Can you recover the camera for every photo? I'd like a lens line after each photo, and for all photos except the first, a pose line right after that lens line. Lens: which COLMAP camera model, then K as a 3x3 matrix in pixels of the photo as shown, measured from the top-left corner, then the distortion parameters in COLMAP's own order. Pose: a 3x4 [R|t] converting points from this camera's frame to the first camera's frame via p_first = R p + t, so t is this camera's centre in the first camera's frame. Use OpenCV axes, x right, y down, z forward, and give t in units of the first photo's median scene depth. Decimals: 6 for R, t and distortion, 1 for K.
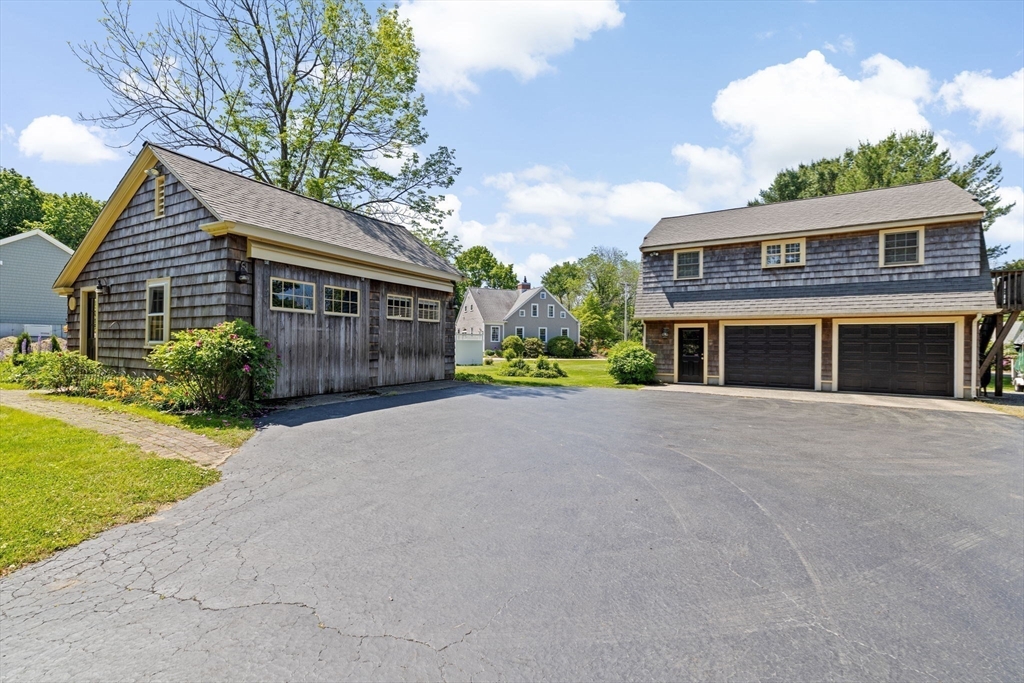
lens RADIAL K [[443.3, 0, 517.1], [0, 443.3, 342.1], [0, 0, 1]] dist [-0.000453, 0.000982]
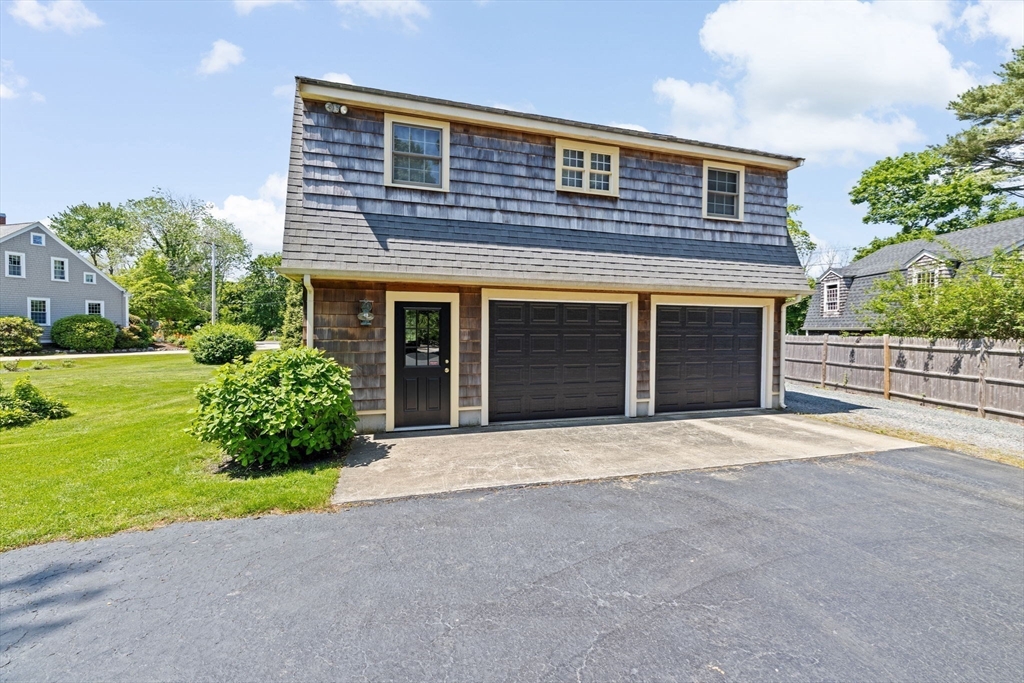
lens RADIAL K [[443.3, 0, 512.0], [0, 443.3, 335.8], [0, 0, 1]] dist [-0.000453, 0.000982]
pose [[0.666430, -0.016456, 0.745386, 0.127329], [-0.004092, 0.999661, 0.025729, -0.010720], [-0.745557, -0.020197, 0.666136, 0.663352]]
